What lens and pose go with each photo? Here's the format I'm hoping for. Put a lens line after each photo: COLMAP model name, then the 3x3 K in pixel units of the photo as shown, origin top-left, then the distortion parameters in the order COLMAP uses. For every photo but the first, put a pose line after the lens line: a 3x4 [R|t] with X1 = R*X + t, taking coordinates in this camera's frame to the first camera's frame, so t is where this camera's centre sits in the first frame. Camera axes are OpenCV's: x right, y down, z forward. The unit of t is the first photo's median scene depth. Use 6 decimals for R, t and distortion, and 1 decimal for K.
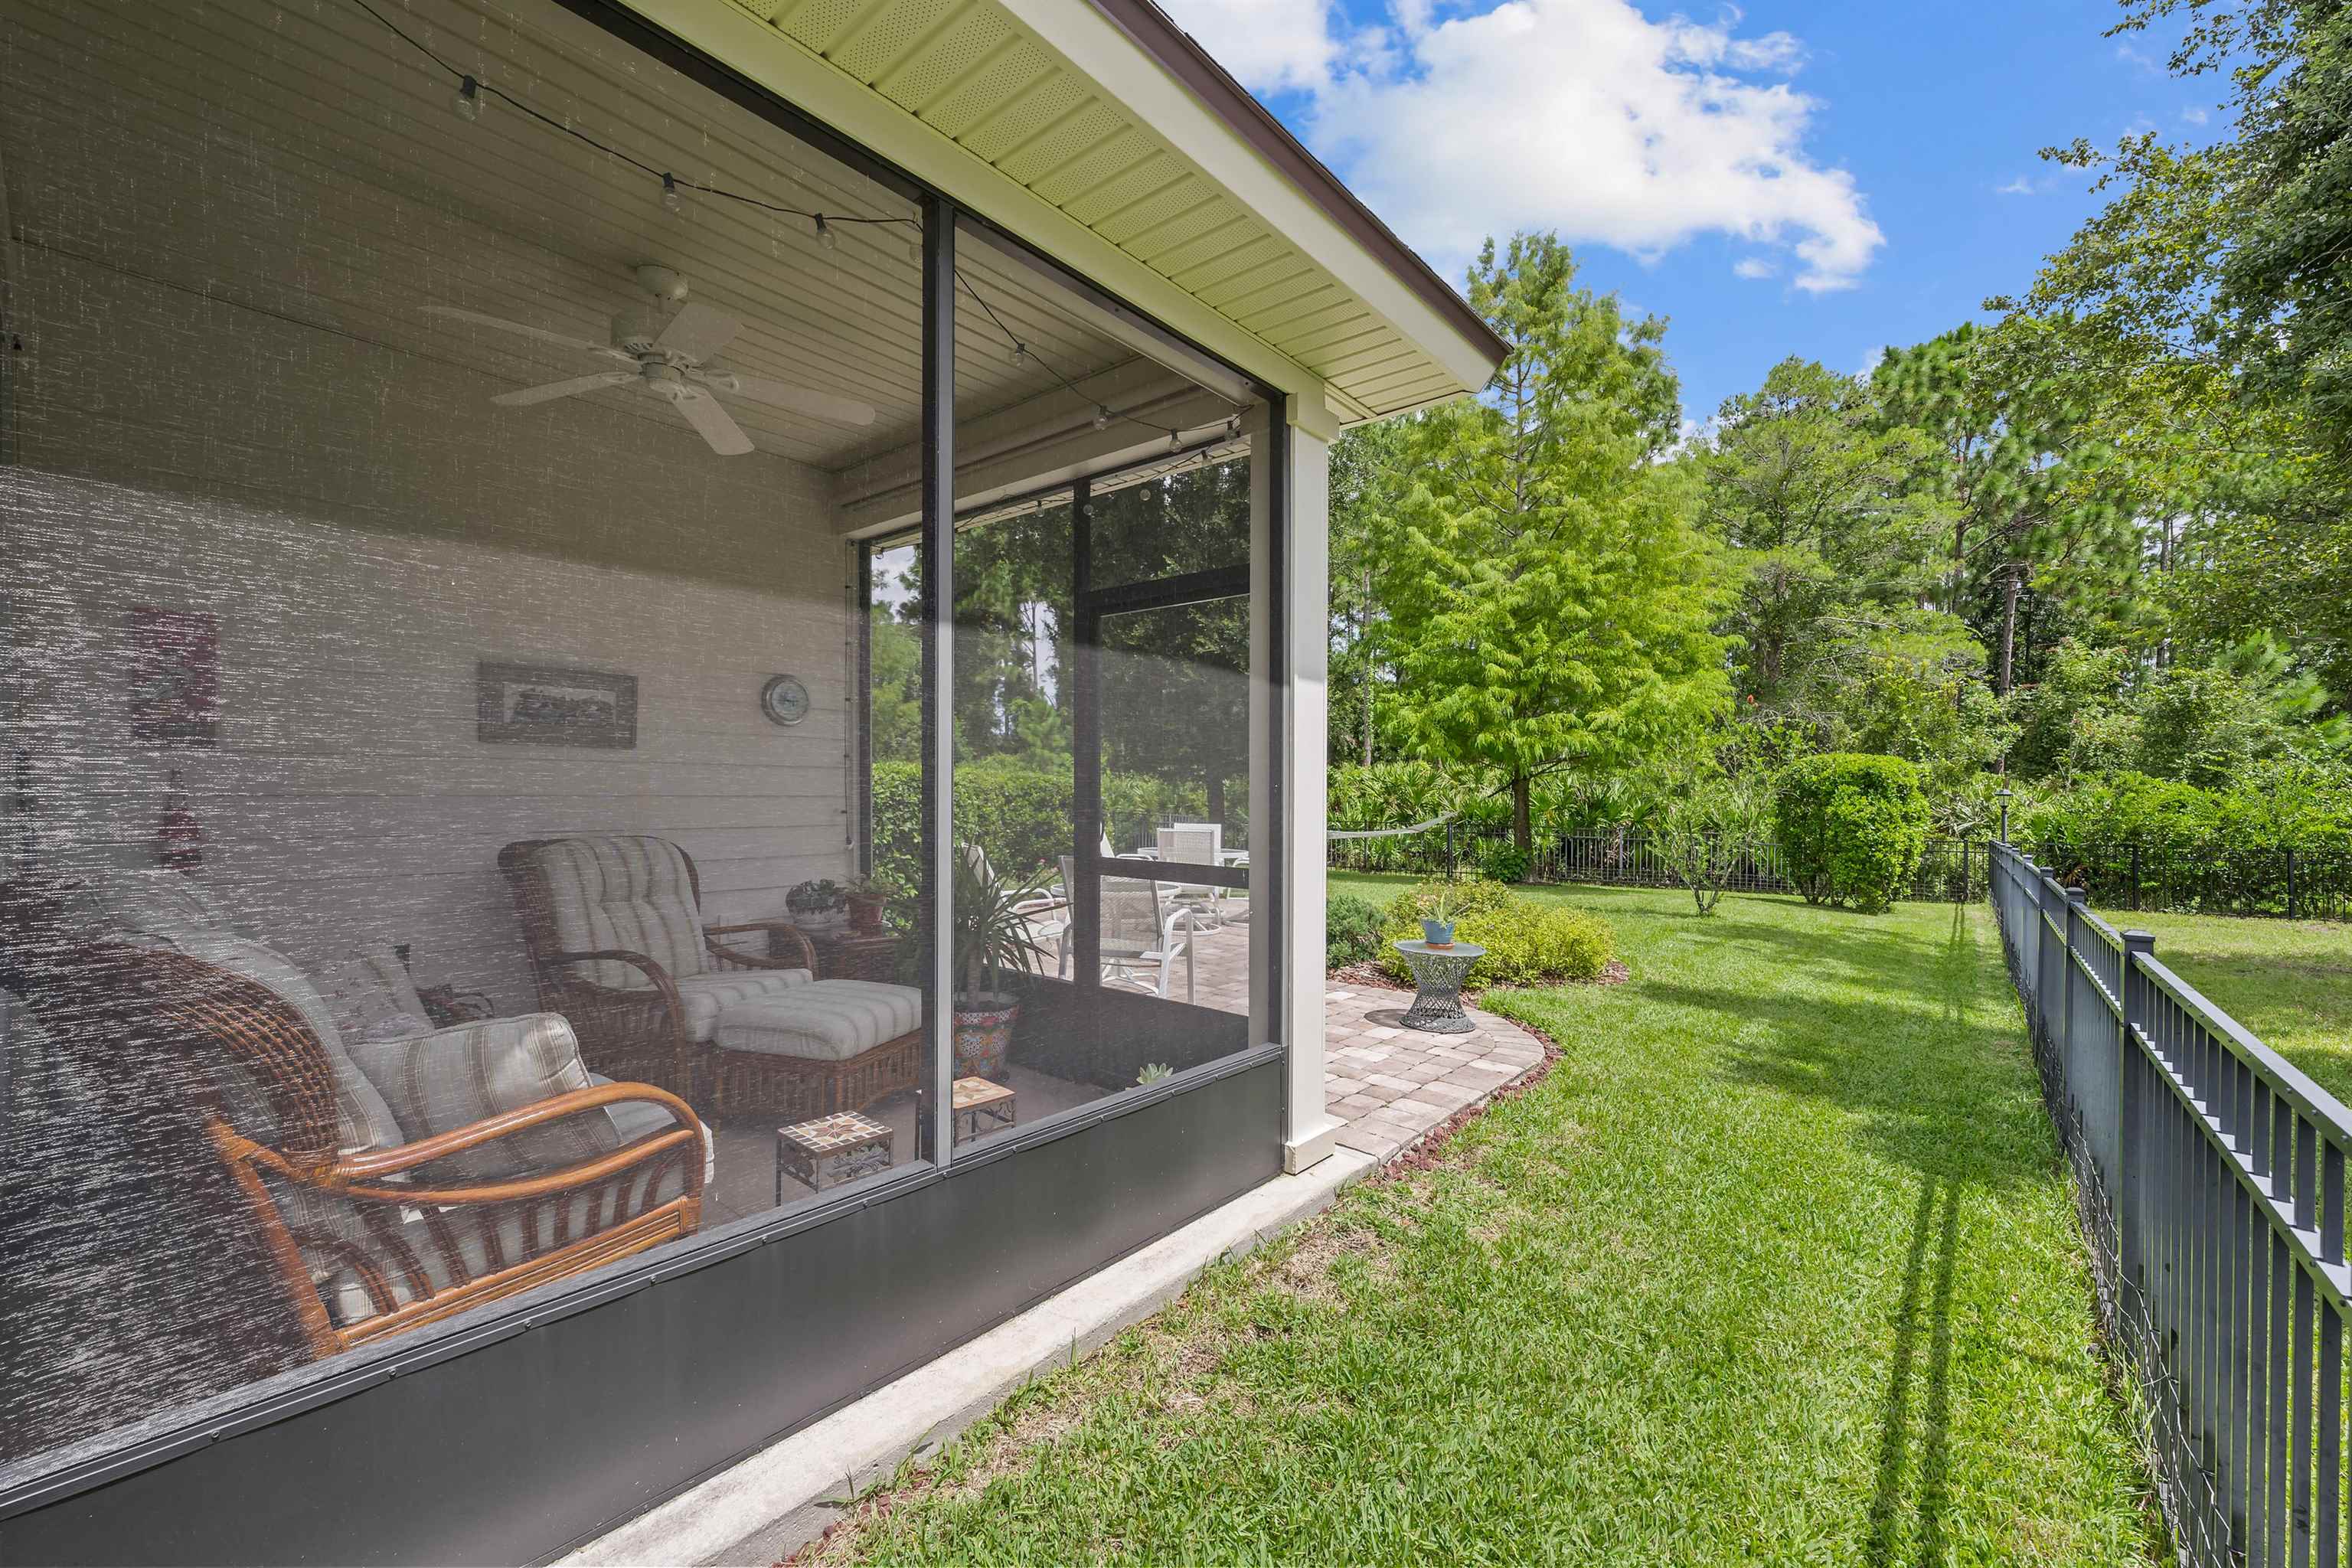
lens RADIAL K [[949.0, 0, 1176.0], [0, 949.0, 784.0], [0, 0, 1]] dist [-0.001654, 0.000064]
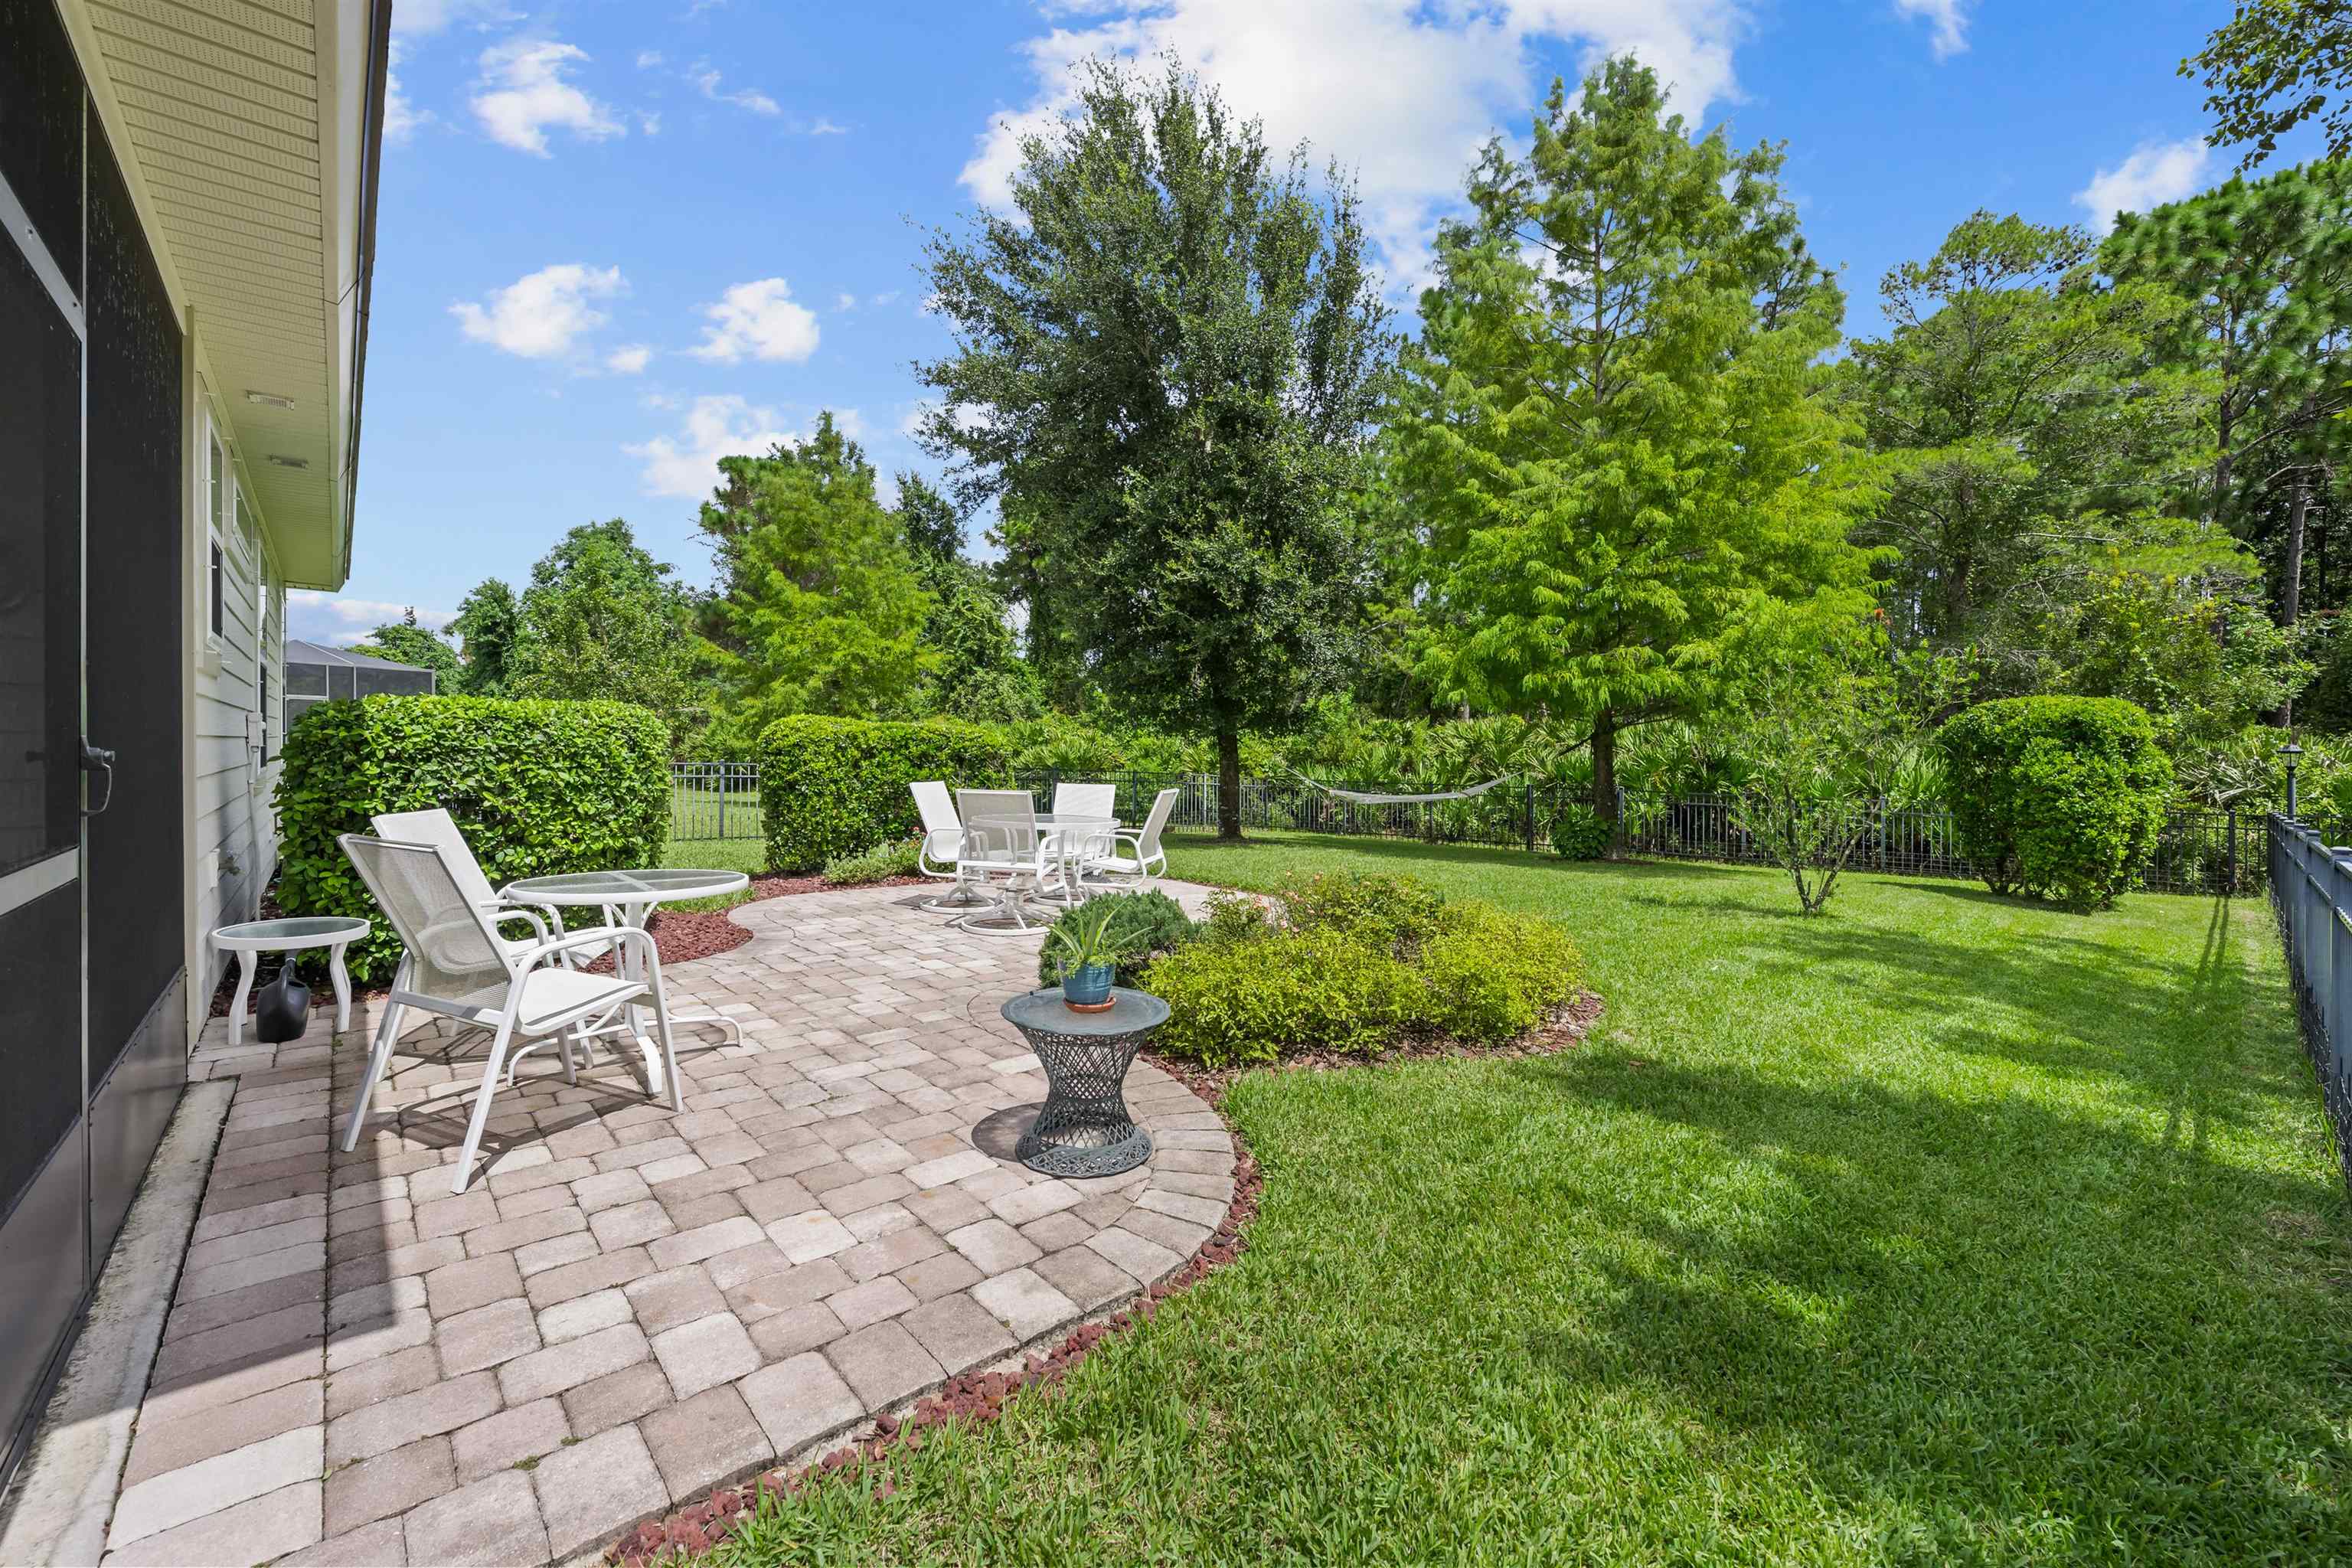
lens RADIAL K [[944.8, 0, 1167.5], [0, 944.8, 741.9], [0, 0, 1]] dist [-0.001847, -0.000042]
pose [[0.988086, -0.001625, -0.153896, 0.133276], [0.000948, 0.999990, -0.004478, 0.006951], [0.153902, 0.004278, 0.988077, 0.153007]]
